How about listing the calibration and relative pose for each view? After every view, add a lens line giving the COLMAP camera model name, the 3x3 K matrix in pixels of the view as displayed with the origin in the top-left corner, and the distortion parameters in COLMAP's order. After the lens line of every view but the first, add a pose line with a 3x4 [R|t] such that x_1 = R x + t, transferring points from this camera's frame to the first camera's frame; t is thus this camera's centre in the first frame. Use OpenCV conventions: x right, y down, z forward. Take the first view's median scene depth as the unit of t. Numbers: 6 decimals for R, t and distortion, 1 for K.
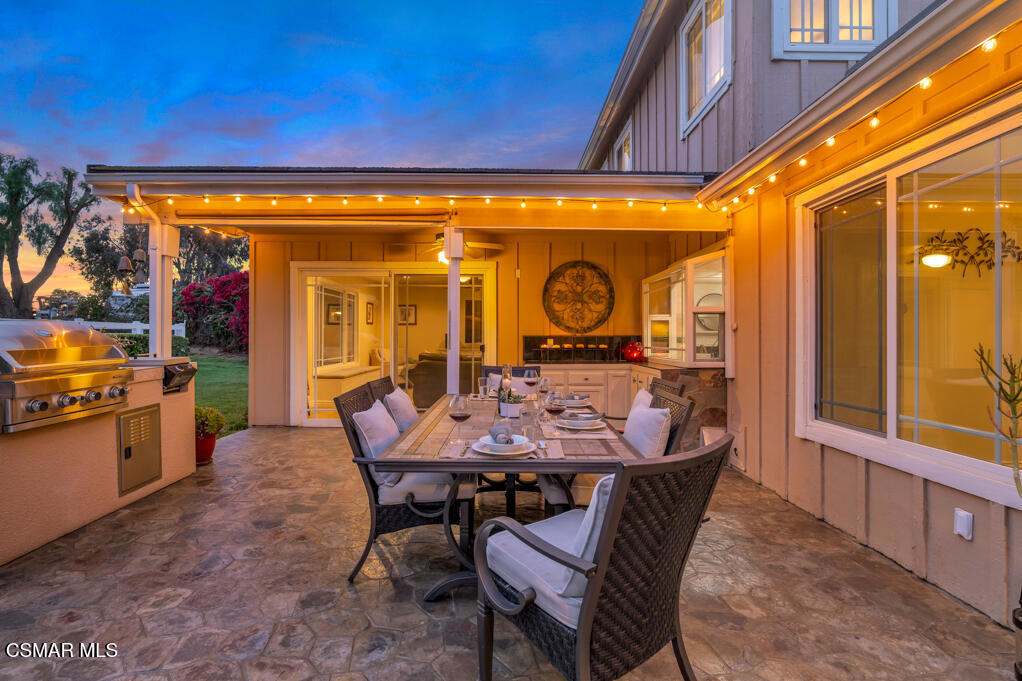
lens RADIAL K [[493.1, 0, 511.0], [0, 493.1, 340.5], [0, 0, 1]] dist [-0.000149, 0.000346]
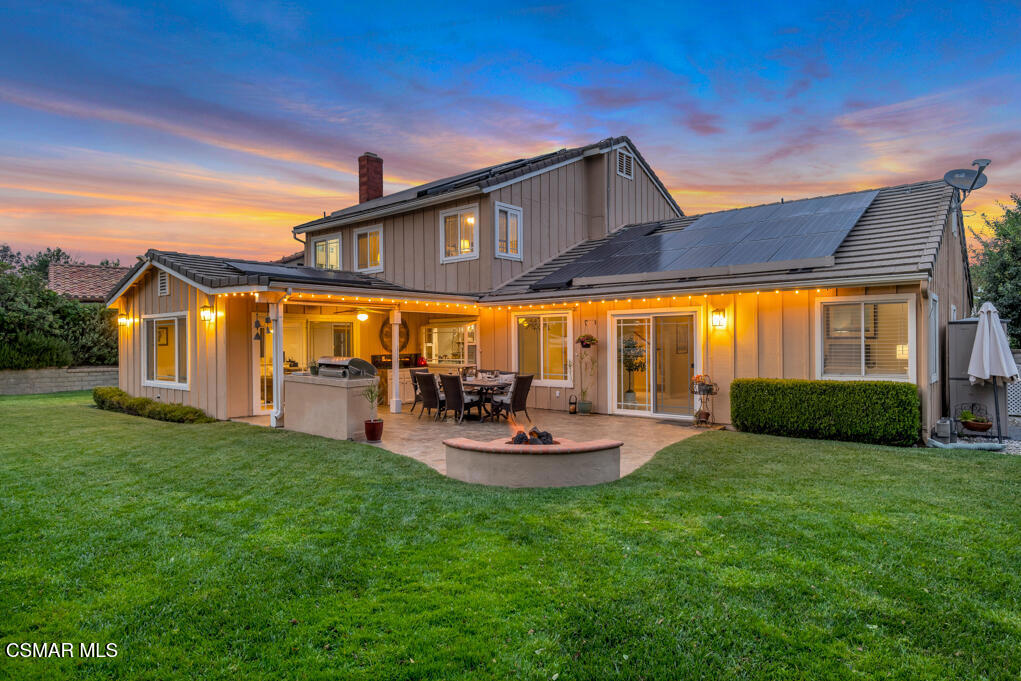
lens RADIAL K [[591.4, 0, 510.5], [0, 591.4, 340.5], [0, 0, 1]] dist [0.014575, -0.000007]
pose [[0.641684, -0.007172, 0.766935, -1.383268], [0.015089, 0.999881, -0.003274, -0.050452], [-0.766820, 0.013674, 0.641716, -0.858148]]
